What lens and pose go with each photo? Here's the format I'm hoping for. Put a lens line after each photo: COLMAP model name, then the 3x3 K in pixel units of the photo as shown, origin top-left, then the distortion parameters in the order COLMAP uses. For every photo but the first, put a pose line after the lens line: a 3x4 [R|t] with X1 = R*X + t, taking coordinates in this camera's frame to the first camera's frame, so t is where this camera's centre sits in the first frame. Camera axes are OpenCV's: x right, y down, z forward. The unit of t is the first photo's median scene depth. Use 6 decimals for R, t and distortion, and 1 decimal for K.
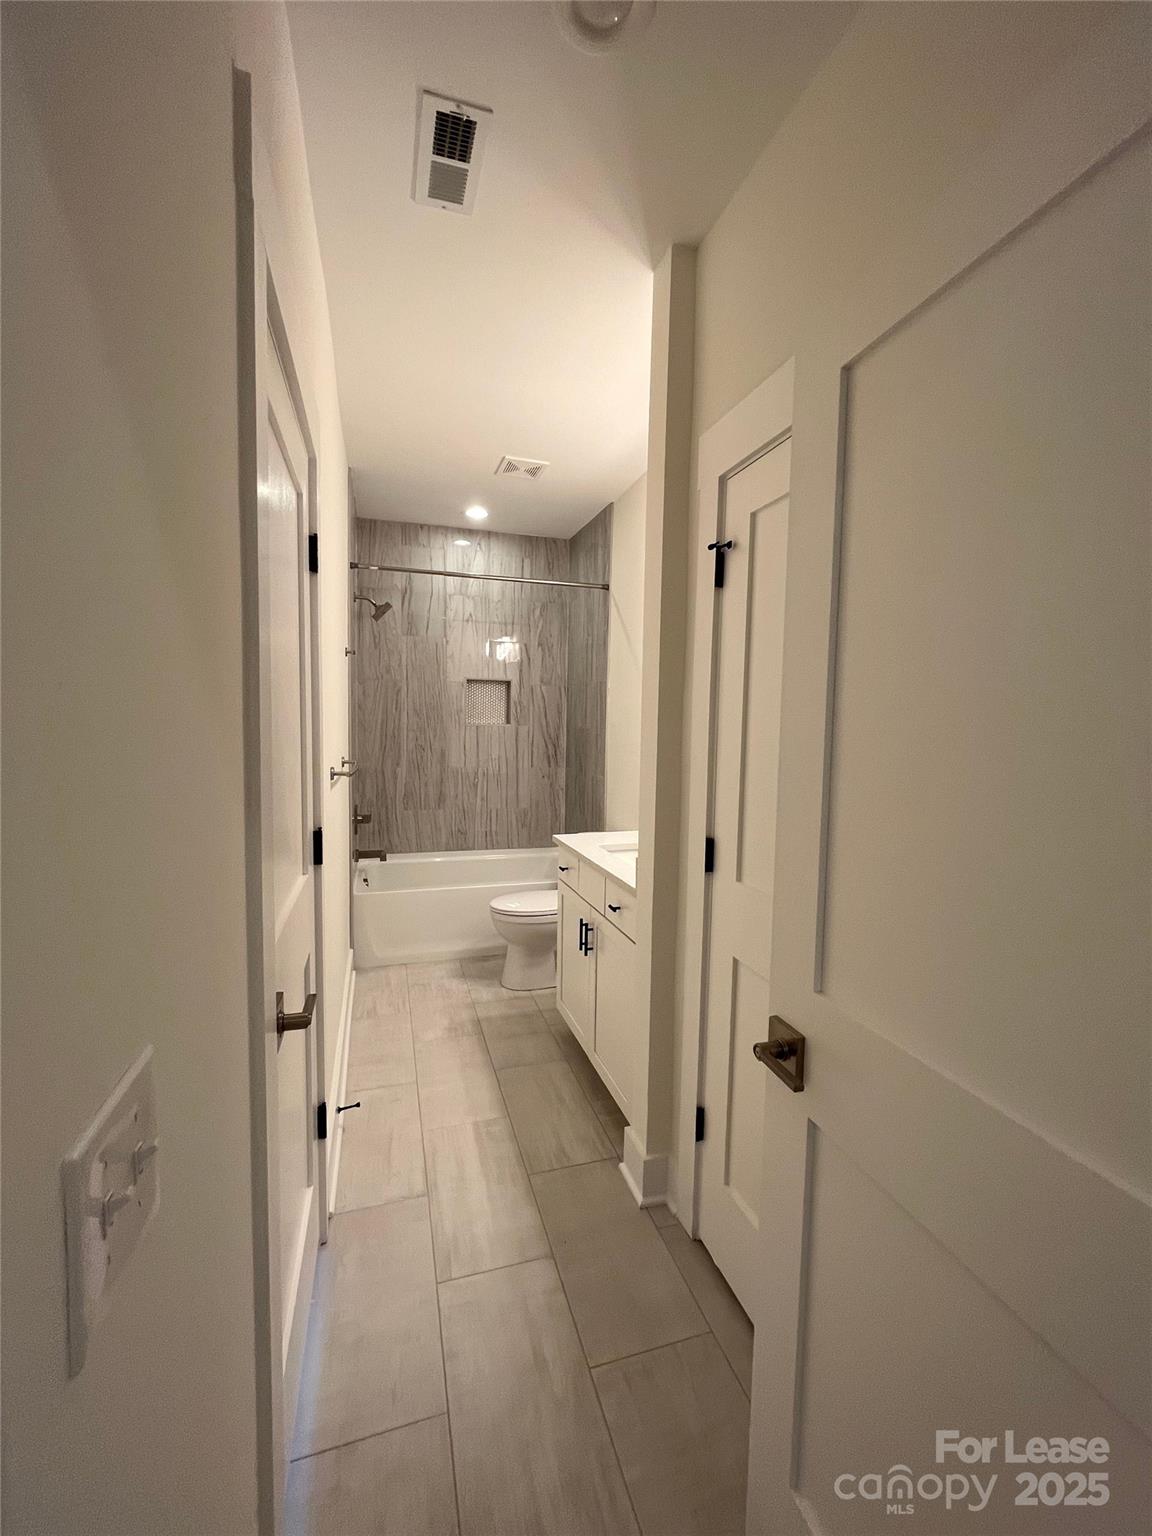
lens RADIAL K [[611.3, 0, 574.9], [0, 611.3, 764.0], [0, 0, 1]] dist [-0.004950, 0.000113]
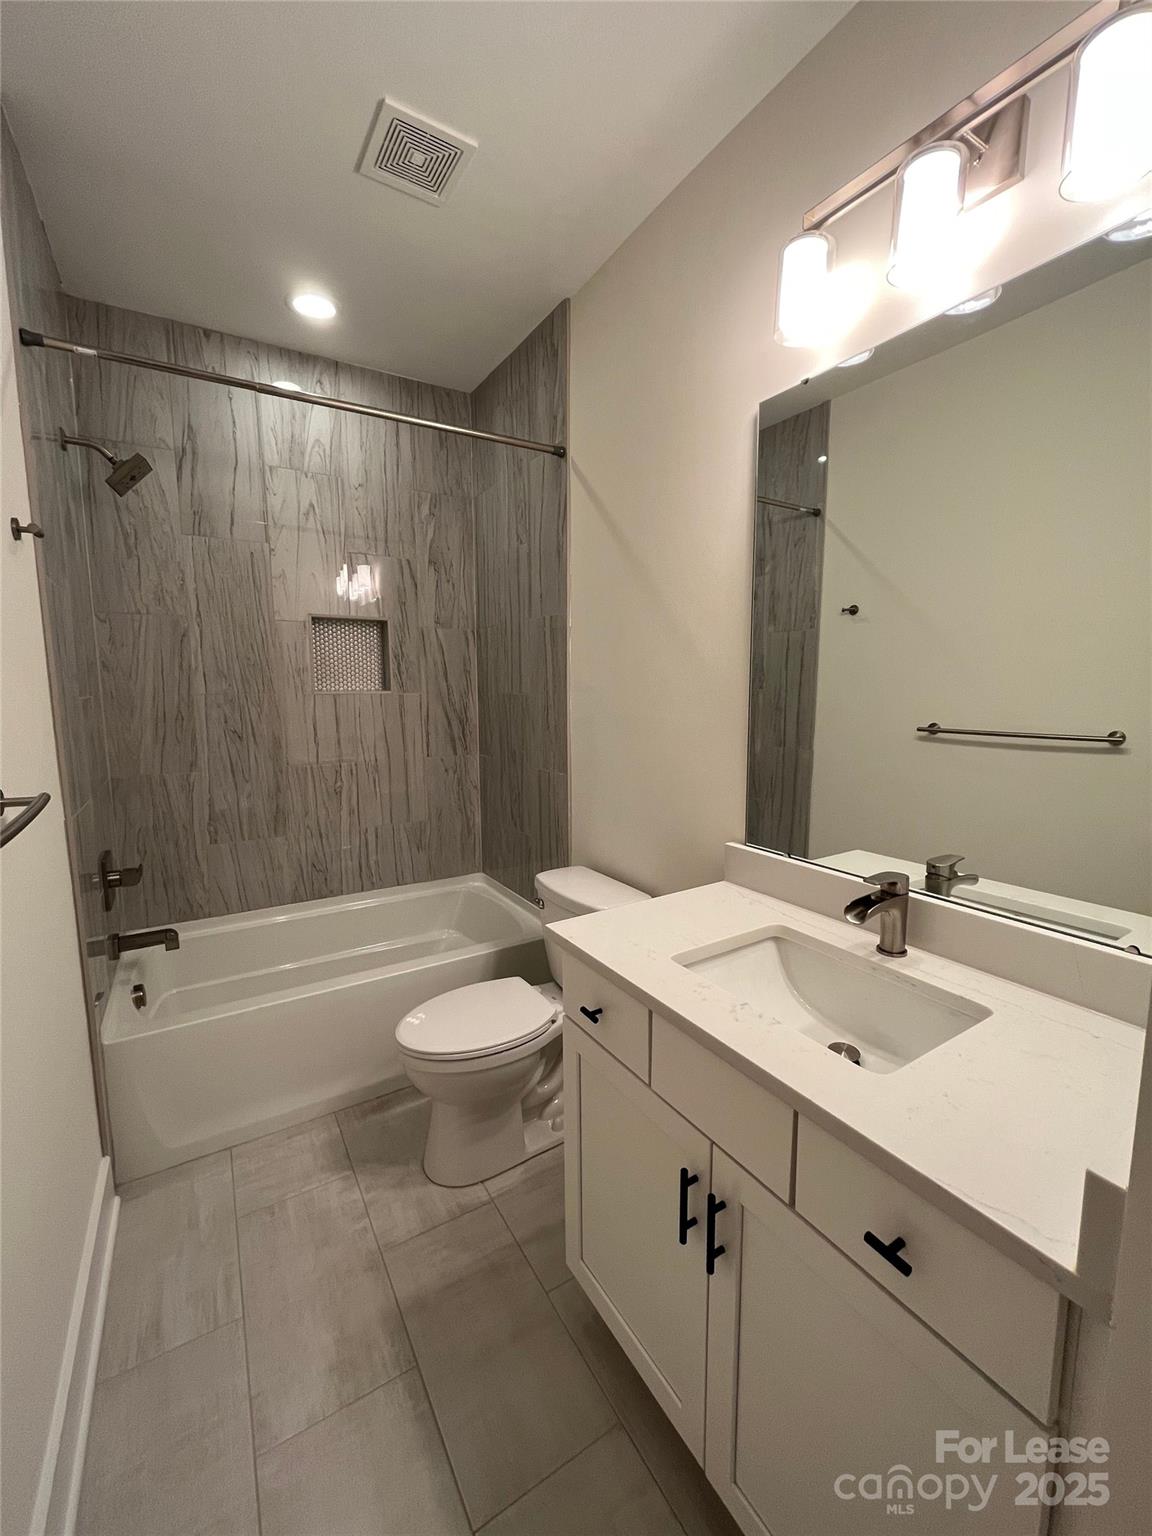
lens RADIAL K [[611.3, 0, 574.9], [0, 611.3, 764.0], [0, 0, 1]] dist [-0.004950, 0.000113]
pose [[0.969457, -0.053046, 0.239456, -0.079490], [0.038586, 0.997160, 0.064678, -0.024149], [-0.242207, -0.053463, 0.968750, 0.359528]]
